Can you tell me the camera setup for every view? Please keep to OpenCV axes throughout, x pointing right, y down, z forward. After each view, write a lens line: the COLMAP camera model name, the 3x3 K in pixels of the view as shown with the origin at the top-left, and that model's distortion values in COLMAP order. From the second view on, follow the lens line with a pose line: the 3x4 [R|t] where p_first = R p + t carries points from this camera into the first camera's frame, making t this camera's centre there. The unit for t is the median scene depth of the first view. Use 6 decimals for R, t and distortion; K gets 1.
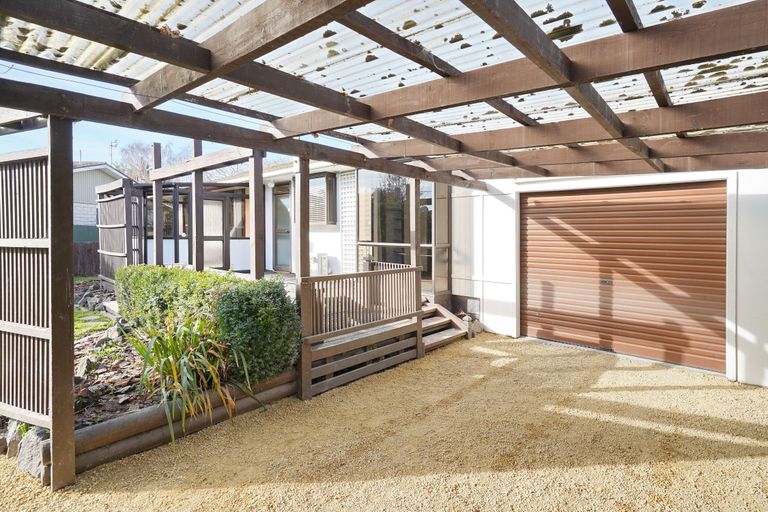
lens RADIAL K [[371.0, 0, 383.1], [0, 371.0, 236.8], [0, 0, 1]] dist [0.000101, 0.000035]
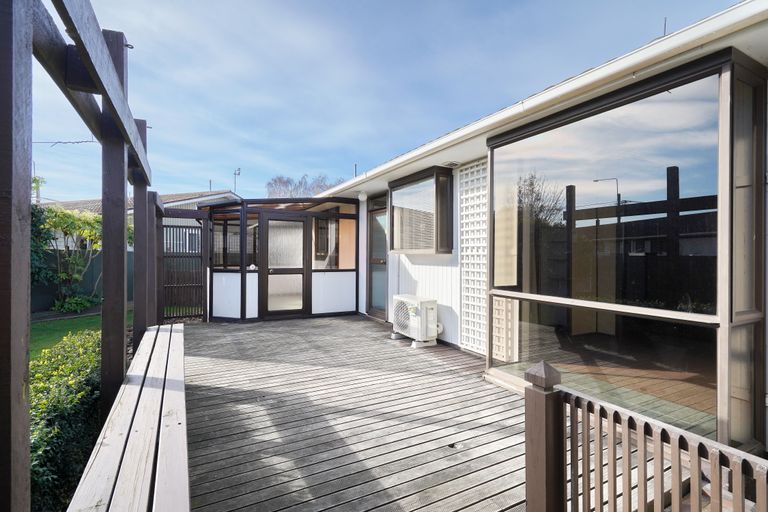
lens RADIAL K [[365.2, 0, 384.0], [0, 365.2, 256.0], [0, 0, 1]] dist [0.000303, 0.000118]
pose [[0.946120, -0.002159, -0.323808, -0.037320], [-0.000569, 0.999965, -0.008330, -0.023274], [0.323815, 0.008065, 0.946086, 0.397647]]
